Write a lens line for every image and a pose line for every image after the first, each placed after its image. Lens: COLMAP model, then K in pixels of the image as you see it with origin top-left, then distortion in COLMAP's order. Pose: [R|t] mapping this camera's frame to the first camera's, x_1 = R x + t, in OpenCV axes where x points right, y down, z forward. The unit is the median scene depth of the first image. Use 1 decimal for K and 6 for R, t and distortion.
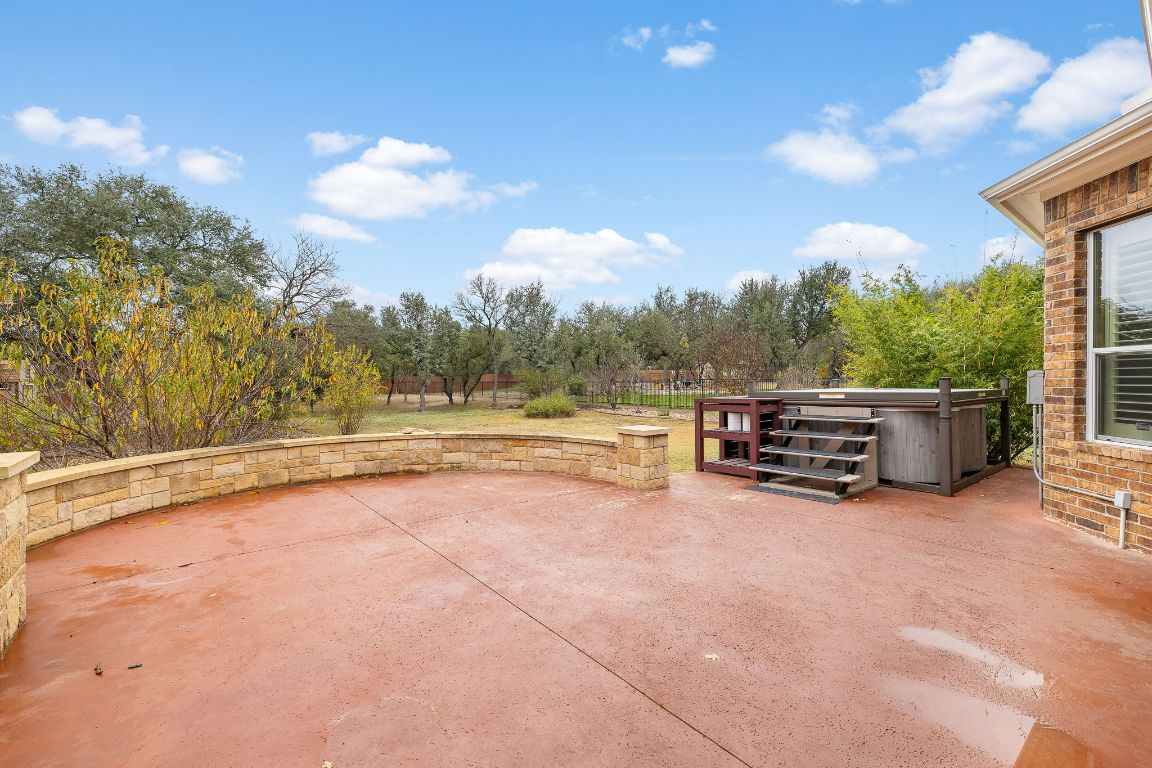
lens RADIAL K [[483.7, 0, 575.1], [0, 483.7, 382.2], [0, 0, 1]] dist [-0.008492, 0.000357]
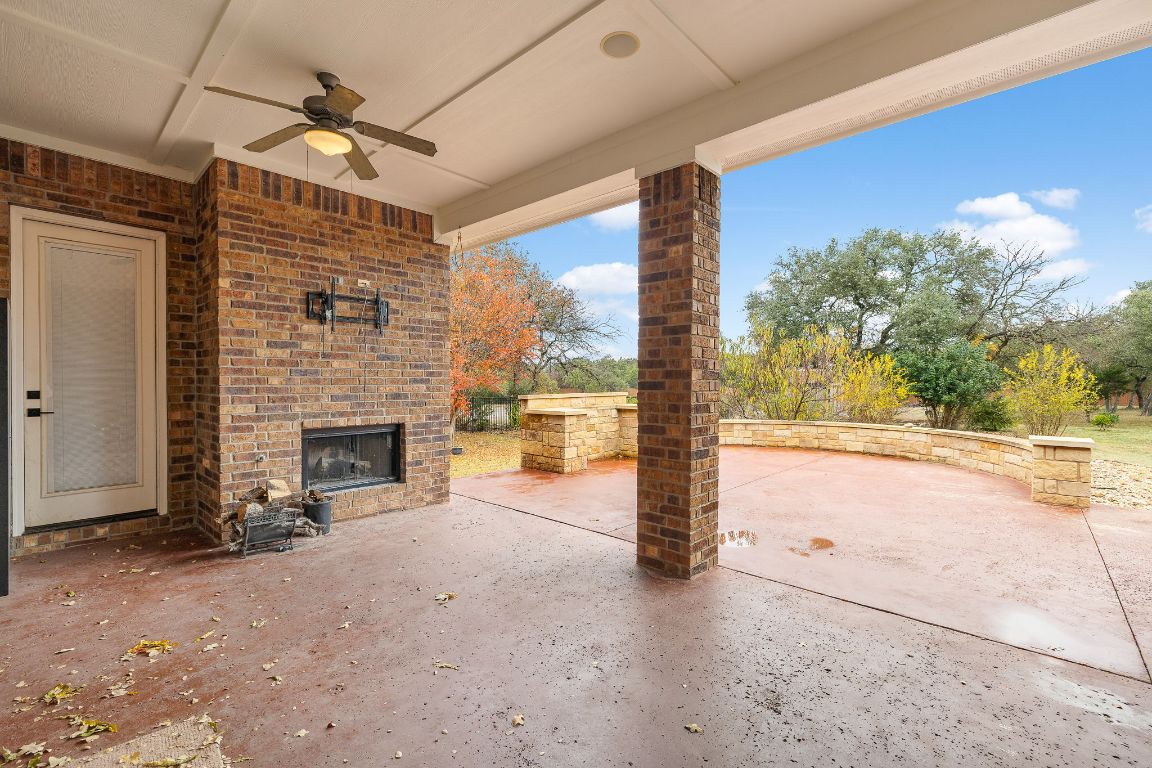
lens RADIAL K [[483.7, 0, 579.8], [0, 483.7, 383.2], [0, 0, 1]] dist [-0.008492, 0.000357]
pose [[0.160950, 0.005277, -0.986948, 0.800490], [-0.008727, 0.999954, 0.003923, -0.003760], [0.986924, 0.007981, 0.160989, -0.028994]]
